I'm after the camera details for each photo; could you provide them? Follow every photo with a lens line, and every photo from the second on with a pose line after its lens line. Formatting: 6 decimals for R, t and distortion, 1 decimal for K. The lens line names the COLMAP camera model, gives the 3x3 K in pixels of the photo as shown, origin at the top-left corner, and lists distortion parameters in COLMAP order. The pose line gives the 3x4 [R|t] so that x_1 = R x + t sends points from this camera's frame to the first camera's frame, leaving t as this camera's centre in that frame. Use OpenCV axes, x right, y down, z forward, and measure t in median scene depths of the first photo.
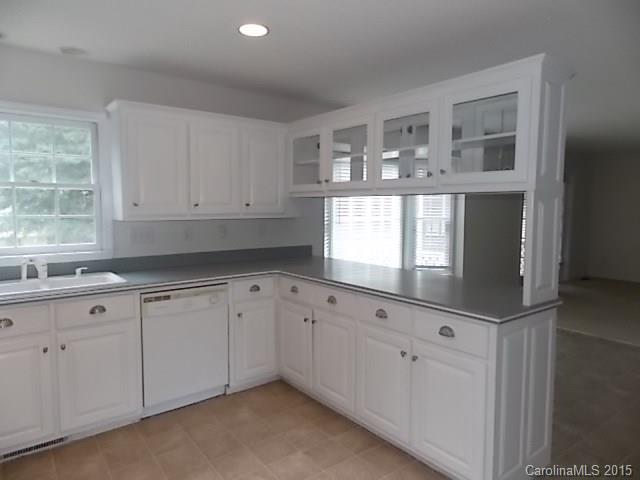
lens RADIAL K [[428.4, 0, 319.5], [0, 428.4, 238.6], [0, 0, 1]] dist [-0.004256, -0.004042]
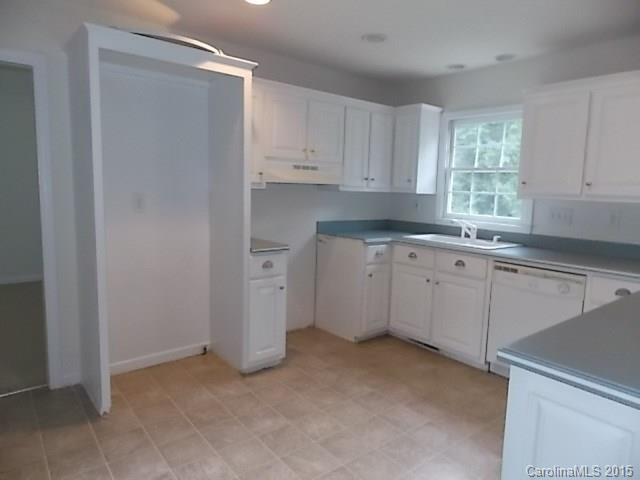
lens RADIAL K [[428.4, 0, 319.8], [0, 428.4, 240.1], [0, 0, 1]] dist [-0.004256, -0.004042]
pose [[0.028642, 0.123927, -0.991878, 0.677843], [-0.111332, 0.986507, 0.120041, -0.011586], [0.993370, 0.106990, 0.042053, 0.465499]]
